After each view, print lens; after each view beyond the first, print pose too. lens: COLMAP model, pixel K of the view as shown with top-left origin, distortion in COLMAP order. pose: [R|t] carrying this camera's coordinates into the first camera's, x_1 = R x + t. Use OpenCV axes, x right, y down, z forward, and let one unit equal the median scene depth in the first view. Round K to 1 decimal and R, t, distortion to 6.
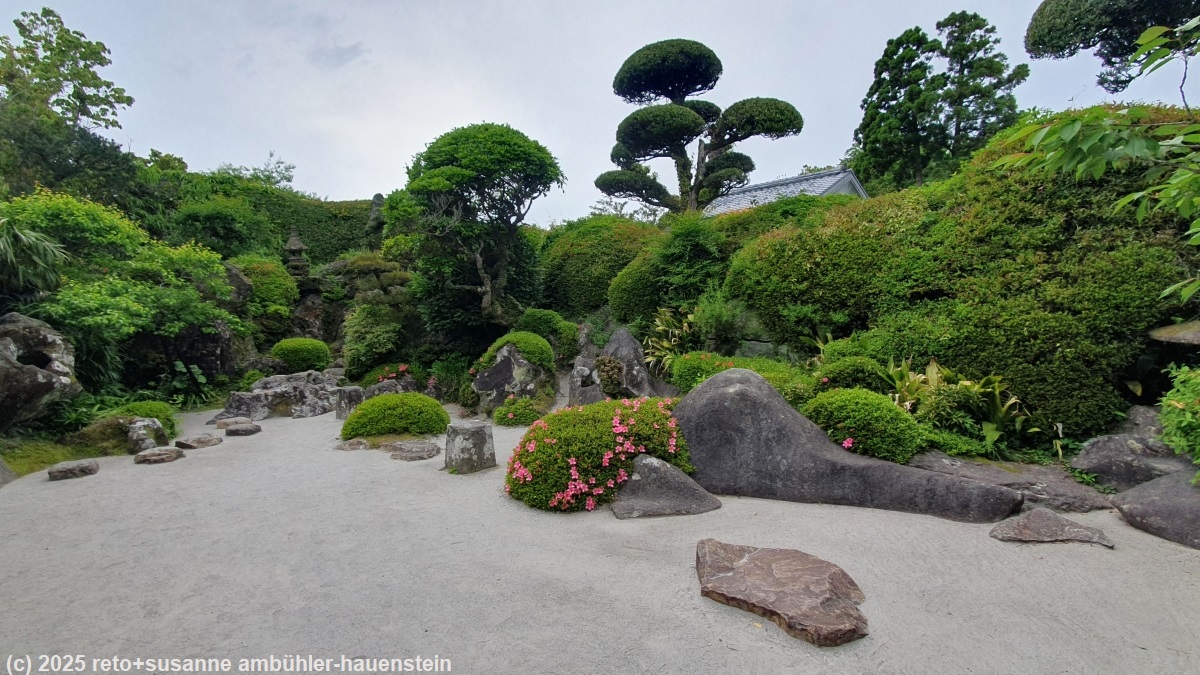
lens RADIAL K [[567.0, 0, 600.0], [0, 567.0, 337.5], [0, 0, 1]] dist [0.001412, 0.000541]
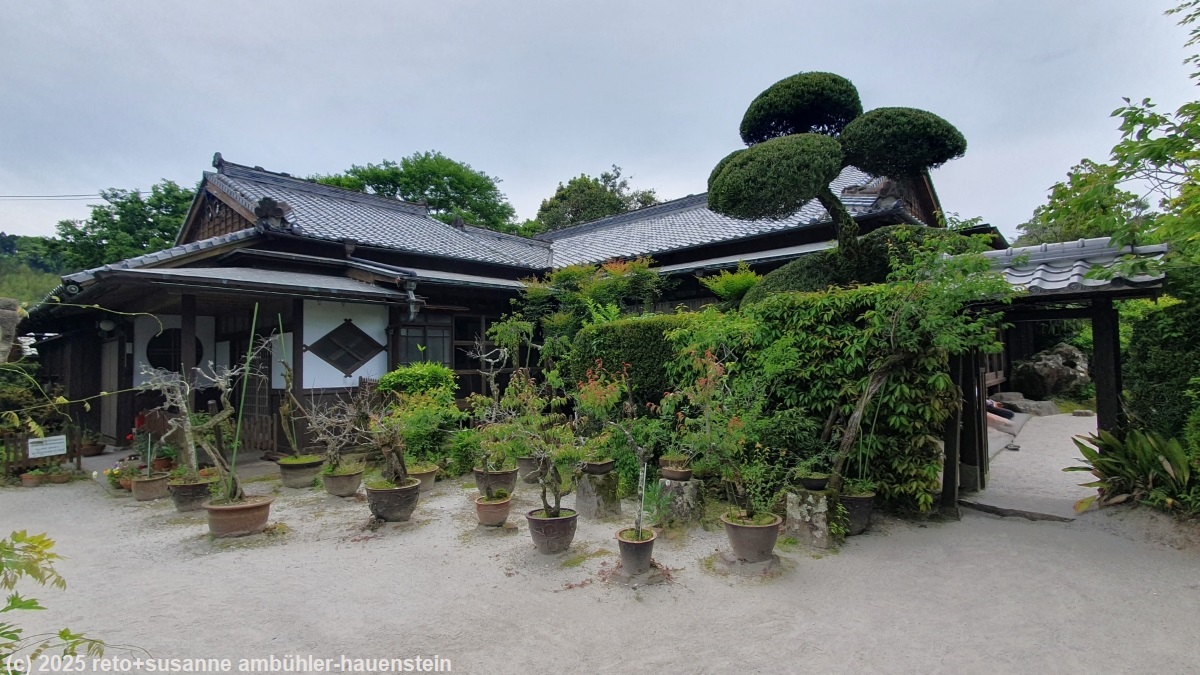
lens RADIAL K [[542.9, 0, 597.4], [0, 542.9, 332.7], [0, 0, 1]] dist [-0.028572, 0.000161]
pose [[0.030697, -0.025557, -0.999202, 0.729839], [-0.025977, 0.999315, -0.026358, 0.013555], [0.999191, 0.026765, 0.030012, -0.646277]]
